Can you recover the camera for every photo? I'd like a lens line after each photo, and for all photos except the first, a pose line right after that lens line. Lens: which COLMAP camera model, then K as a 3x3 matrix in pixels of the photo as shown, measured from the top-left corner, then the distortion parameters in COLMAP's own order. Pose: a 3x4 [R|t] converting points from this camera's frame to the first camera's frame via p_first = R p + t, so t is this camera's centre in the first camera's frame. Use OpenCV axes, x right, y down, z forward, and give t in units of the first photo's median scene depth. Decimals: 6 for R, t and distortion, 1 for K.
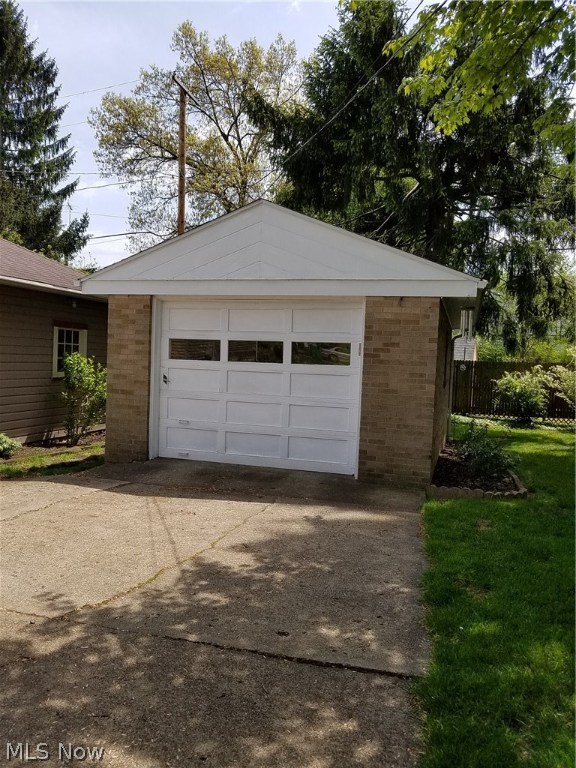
lens RADIAL K [[597.1, 0, 288.1], [0, 597.1, 384.5], [0, 0, 1]] dist [0.006113, 0.003373]
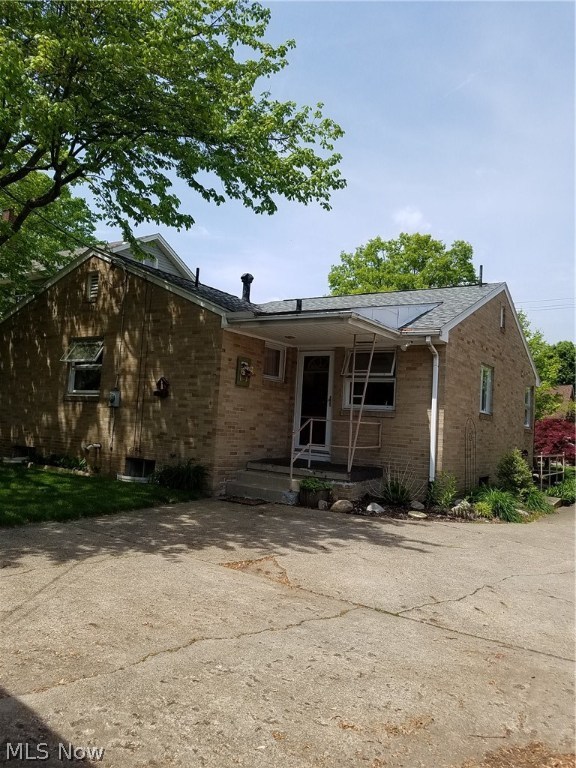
lens RADIAL K [[597.1, 0, 288.8], [0, 597.1, 384.2], [0, 0, 1]] dist [0.006113, 0.003373]
pose [[-0.959272, -0.066313, 0.274592, -0.744379], [-0.075615, 0.996862, -0.023418, -0.072223], [-0.272177, -0.043228, -0.961276, 1.675415]]
